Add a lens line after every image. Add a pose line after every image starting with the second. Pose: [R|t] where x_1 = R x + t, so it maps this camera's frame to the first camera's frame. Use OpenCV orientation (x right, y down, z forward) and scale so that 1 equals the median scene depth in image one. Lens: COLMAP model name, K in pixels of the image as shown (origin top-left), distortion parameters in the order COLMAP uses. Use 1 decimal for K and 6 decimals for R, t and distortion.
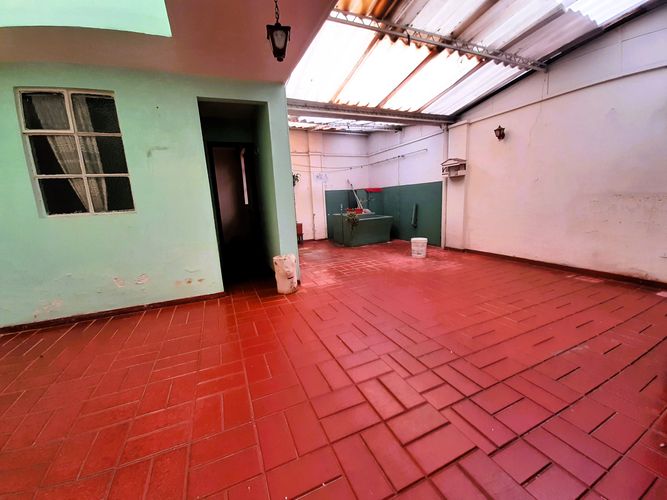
lens RADIAL K [[269.8, 0, 329.9], [0, 269.8, 250.4], [0, 0, 1]] dist [-0.020014, -0.006493]
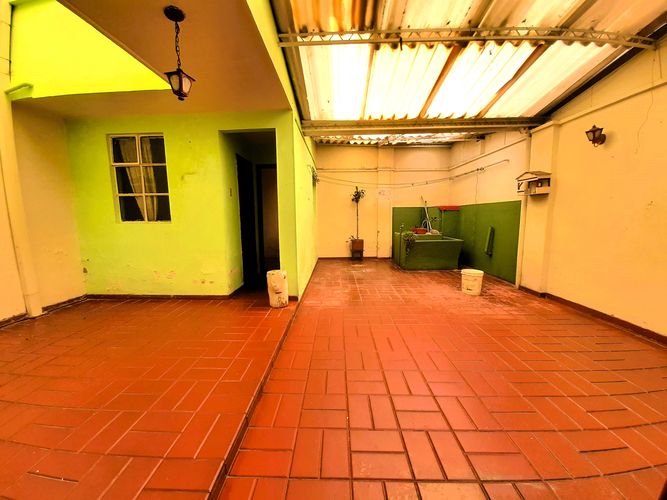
lens RADIAL K [[269.8, 0, 322.0], [0, 269.8, 246.0], [0, 0, 1]] dist [-0.020014, -0.006493]
pose [[0.895671, 0.088578, -0.435807, 0.338040], [-0.115323, 0.992703, -0.035244, -0.045828], [0.429505, 0.081826, 0.899350, 0.101116]]
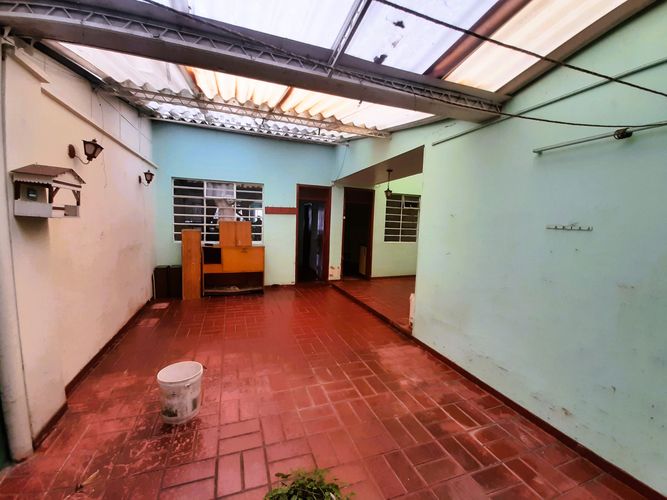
lens RADIAL K [[269.8, 0, 332.8], [0, 269.8, 251.4], [0, 0, 1]] dist [-0.020014, -0.006493]
pose [[-0.997715, 0.015610, 0.065728, 0.096498], [0.033293, 0.960200, 0.277321, -0.393826], [-0.058783, 0.278876, -0.958526, 1.638231]]
